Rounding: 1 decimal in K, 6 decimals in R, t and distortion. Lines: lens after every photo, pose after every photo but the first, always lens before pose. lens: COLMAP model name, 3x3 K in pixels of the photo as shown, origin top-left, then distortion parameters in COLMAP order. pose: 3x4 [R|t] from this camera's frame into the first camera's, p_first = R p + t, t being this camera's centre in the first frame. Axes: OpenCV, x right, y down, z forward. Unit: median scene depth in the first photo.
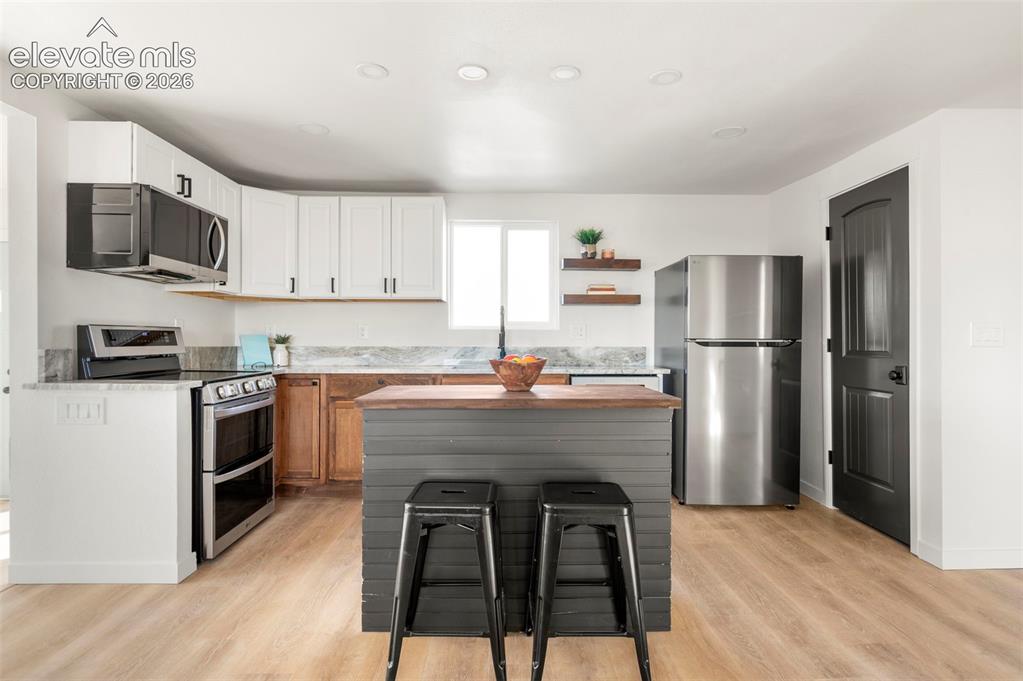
lens RADIAL K [[545.7, 0, 511.5], [0, 545.7, 340.5], [0, 0, 1]] dist [-0.001864, -0.000313]
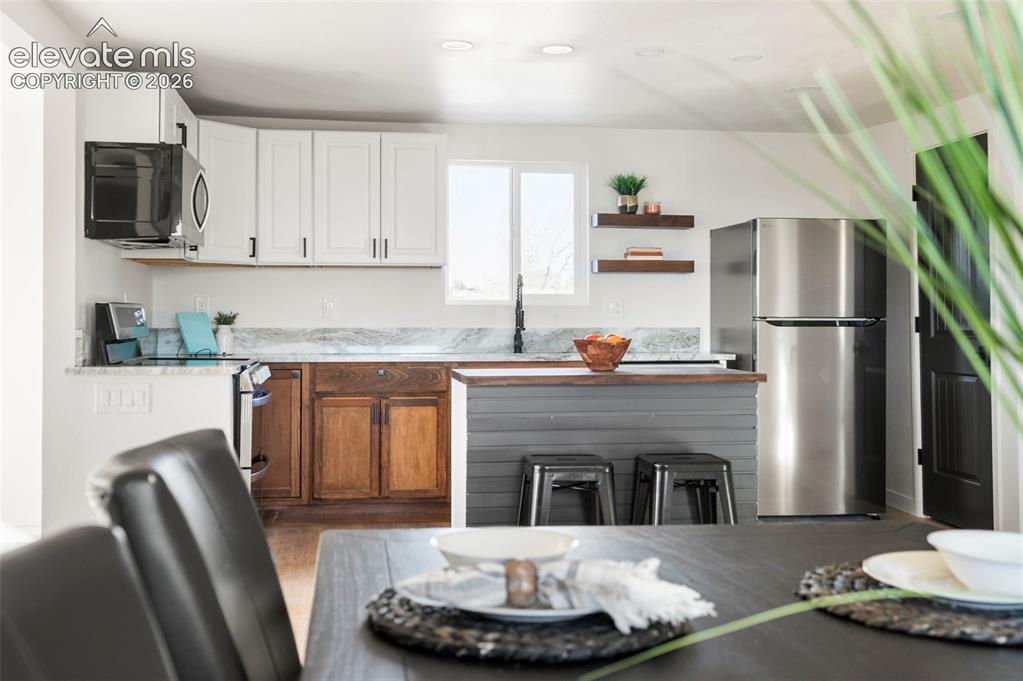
lens RADIAL K [[1093.0, 0, 509.2], [0, 1093.0, 299.1], [0, 0, 1]] dist [0.006896, 0.008559]
pose [[0.991923, 0.000501, 0.126842, -0.247579], [0.001776, 0.999839, -0.017836, -0.001579], [-0.126830, 0.017917, 0.991763, -0.571752]]
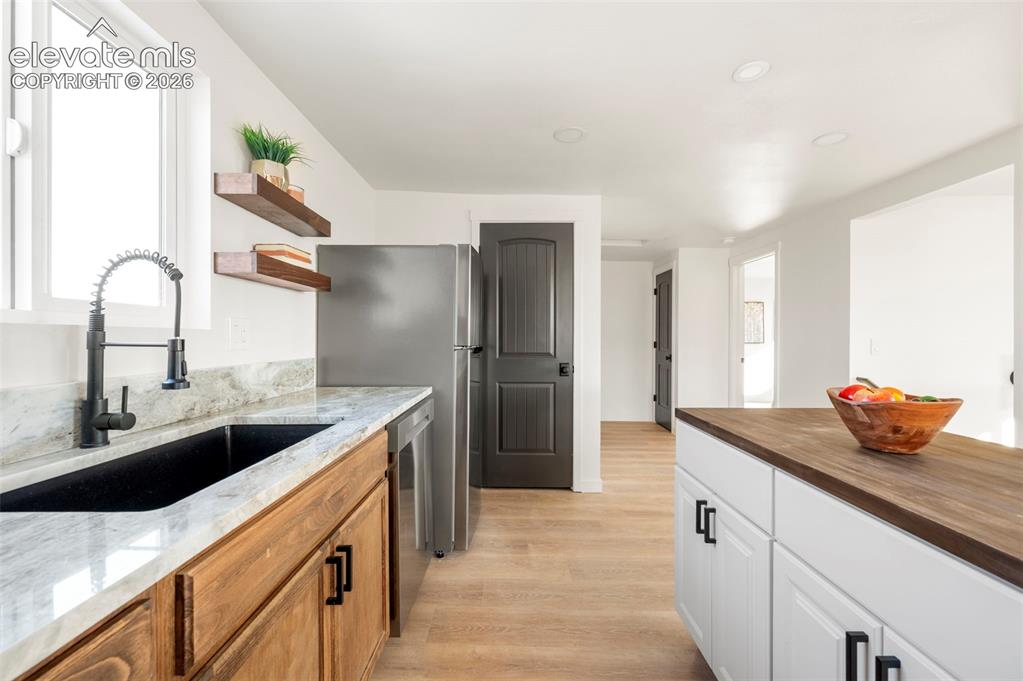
lens RADIAL K [[411.4, 0, 511.5], [0, 411.4, 340.5], [0, 0, 1]] dist [-0.001809, -0.000048]
pose [[0.017378, -0.008119, 0.999816, -0.266853], [-0.003618, 0.999960, 0.008183, -0.015758], [-0.999842, -0.003760, 0.017348, 0.857519]]
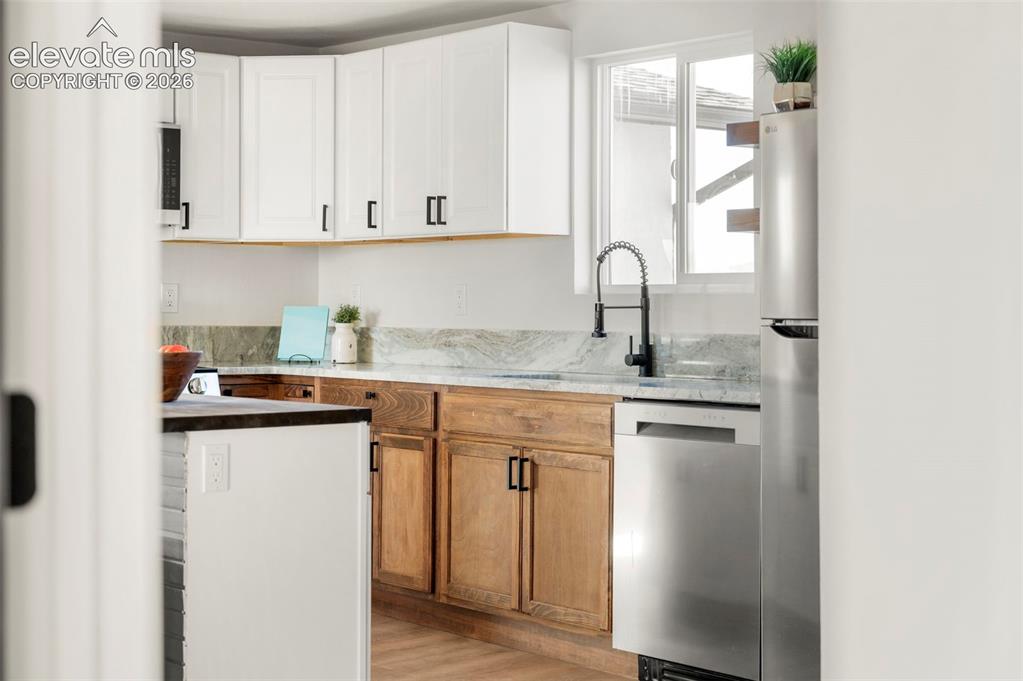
lens RADIAL K [[1681.7, 0, 508.9], [0, 1681.7, 289.1], [0, 0, 1]] dist [0.001874, 0.004381]
pose [[0.633334, -0.007846, -0.773839, 1.085921], [-0.000400, 0.999945, -0.010466, -0.010913], [0.773879, 0.006938, 0.633296, 0.055872]]
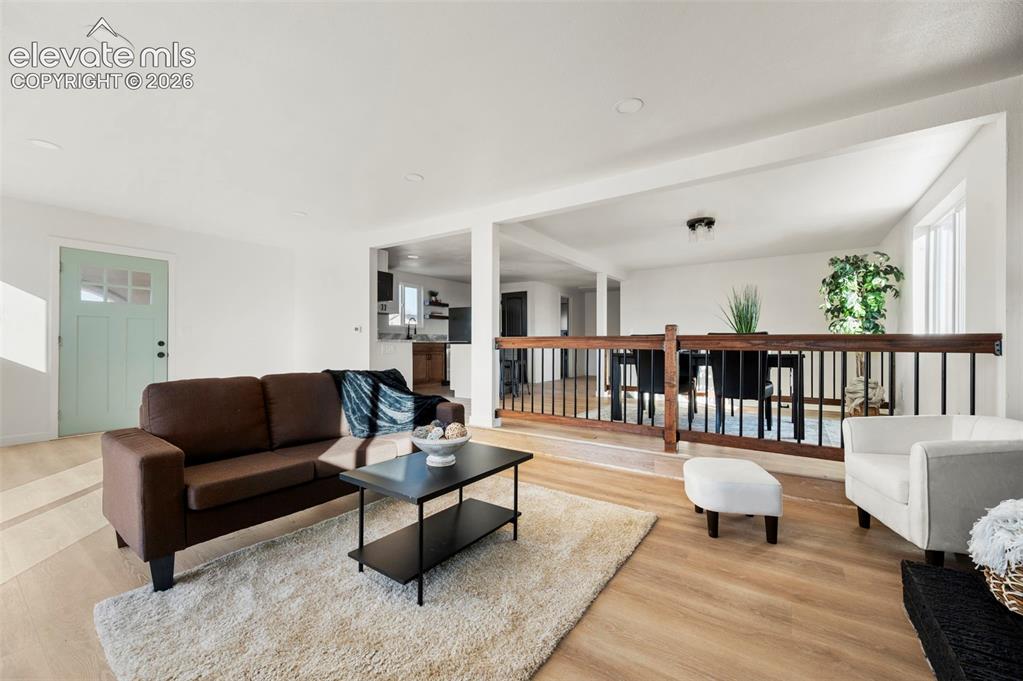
lens RADIAL K [[402.0, 0, 511.5], [0, 402.0, 340.5], [0, 0, 1]] dist [0.000055, -0.000109]
pose [[0.578924, -0.003612, 0.815374, -1.417860], [-0.000579, 0.999988, 0.004841, 0.036928], [-0.815382, -0.003275, 0.578915, -0.533249]]
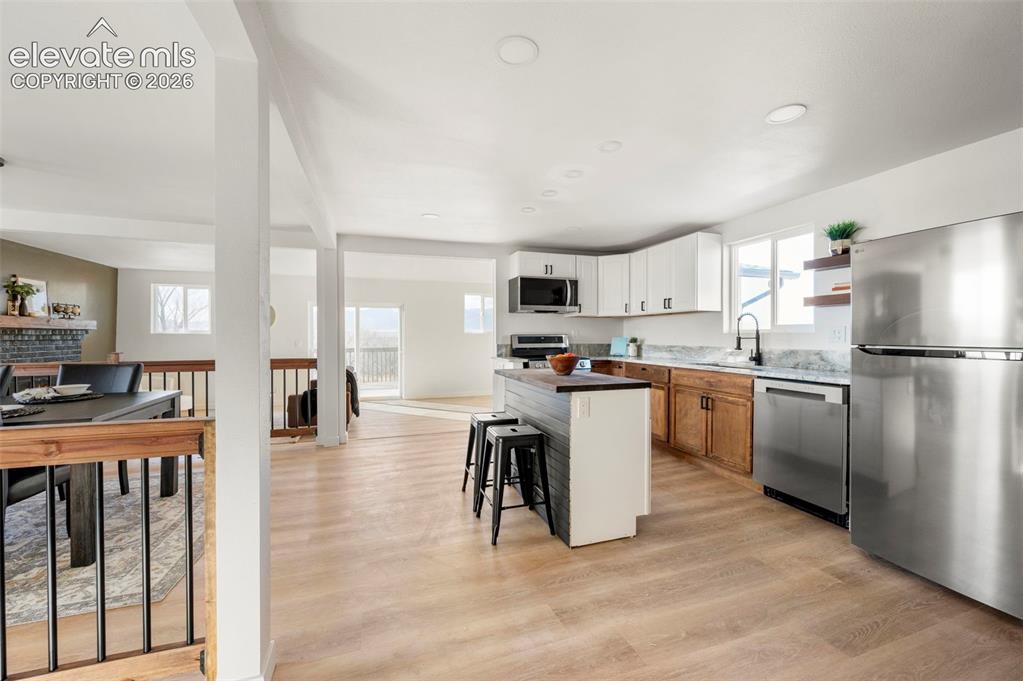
lens RADIAL K [[402.0, 0, 511.5], [0, 402.0, 340.5], [0, 0, 1]] dist [0.000055, -0.000109]
pose [[0.304341, 0.008920, -0.952521, 0.692591], [0.001150, 0.999952, 0.009732, -0.014615], [0.952563, -0.004058, 0.304316, 0.295720]]
